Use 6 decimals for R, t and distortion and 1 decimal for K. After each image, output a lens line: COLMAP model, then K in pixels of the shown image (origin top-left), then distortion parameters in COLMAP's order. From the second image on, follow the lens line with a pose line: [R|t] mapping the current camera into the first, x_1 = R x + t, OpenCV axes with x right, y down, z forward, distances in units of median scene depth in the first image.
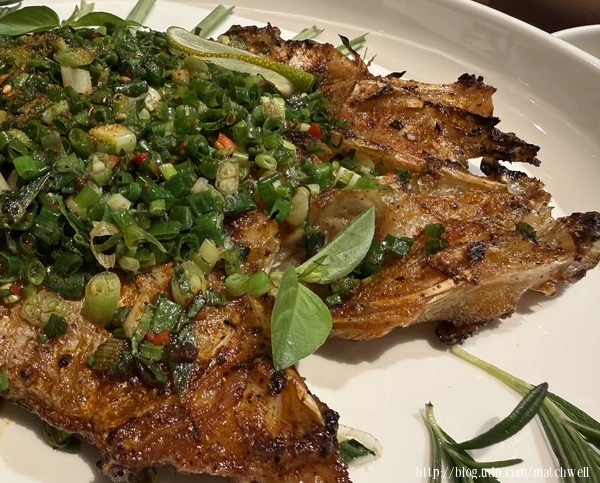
lens RADIAL K [[663.2, 0, 299.7], [0, 663.2, 241.7], [0, 0, 1]] dist [0.003925, 0.000000]
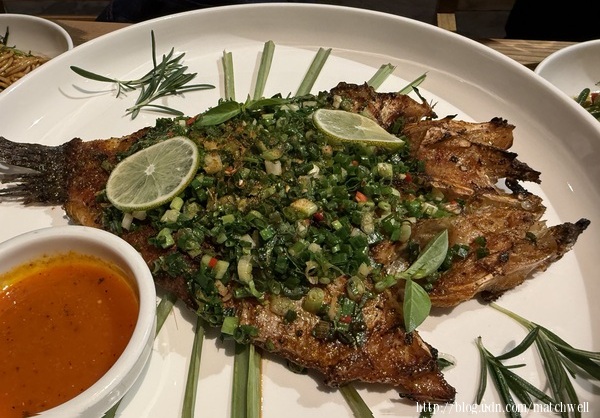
lens RADIAL K [[776.6, 0, 300.2], [0, 776.6, 208.9], [0, 0, 1]] dist [-0.016675, 0.000000]
pose [[0.997723, -0.062538, 0.025246, -0.351350], [0.053878, 0.964269, 0.259387, -0.709786], [-0.040566, -0.257436, 0.965443, -1.042434]]
